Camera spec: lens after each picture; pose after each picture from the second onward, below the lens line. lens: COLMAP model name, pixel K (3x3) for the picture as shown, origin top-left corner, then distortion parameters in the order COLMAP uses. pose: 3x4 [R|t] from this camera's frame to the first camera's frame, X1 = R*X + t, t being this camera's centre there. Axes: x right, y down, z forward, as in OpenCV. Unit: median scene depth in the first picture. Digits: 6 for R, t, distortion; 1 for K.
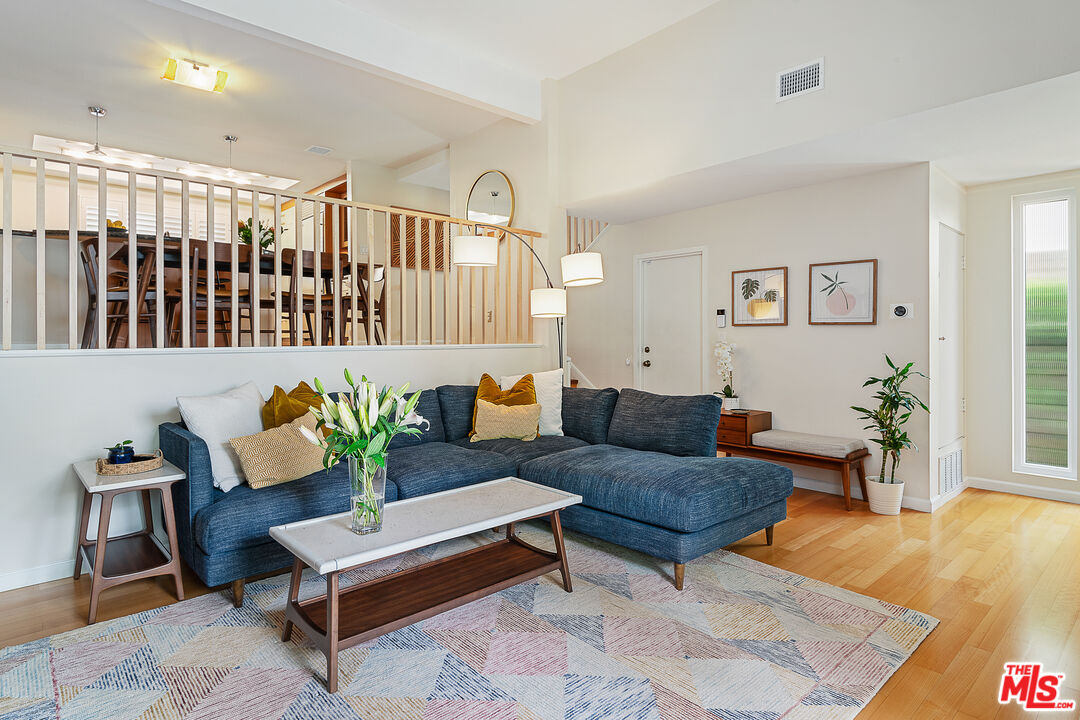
lens RADIAL K [[592.1, 0, 544.0], [0, 592.1, 330.0], [0, 0, 1]] dist [0.034180, -0.005023]
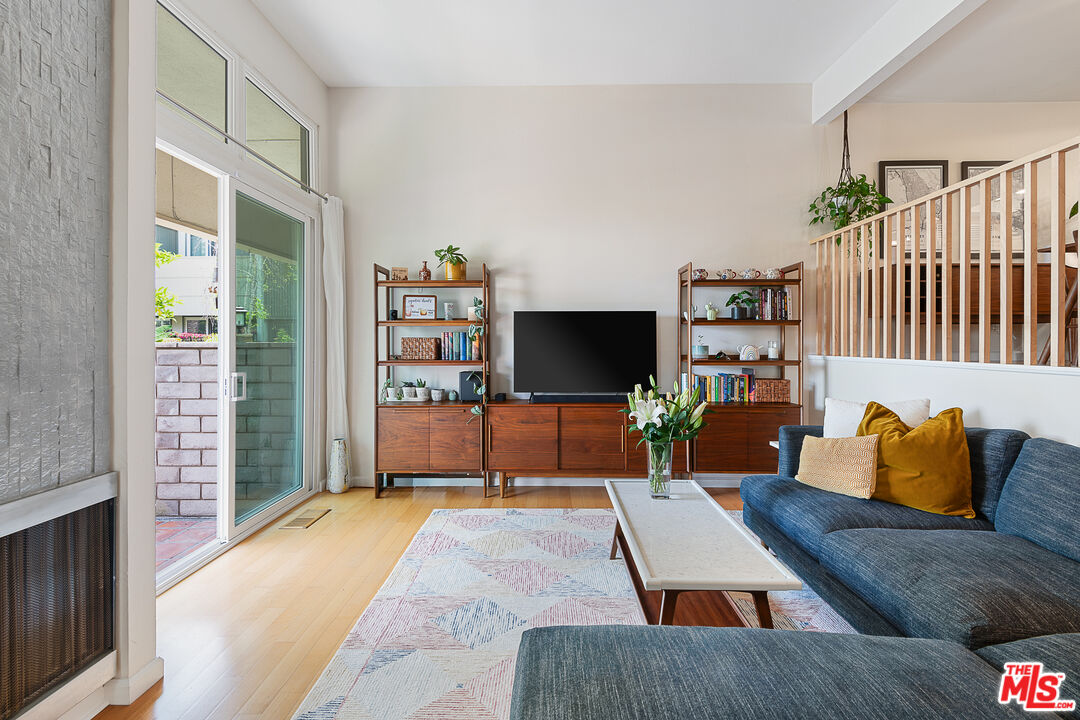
lens RADIAL K [[516.6, 0, 536.7], [0, 516.6, 346.0], [0, 0, 1]] dist [0.010525, -0.009047]
pose [[-0.706841, 0.003456, -0.707364, 0.709177], [0.007747, 0.999966, -0.002855, 0.000040], [0.707330, -0.007498, -0.706844, 1.610159]]
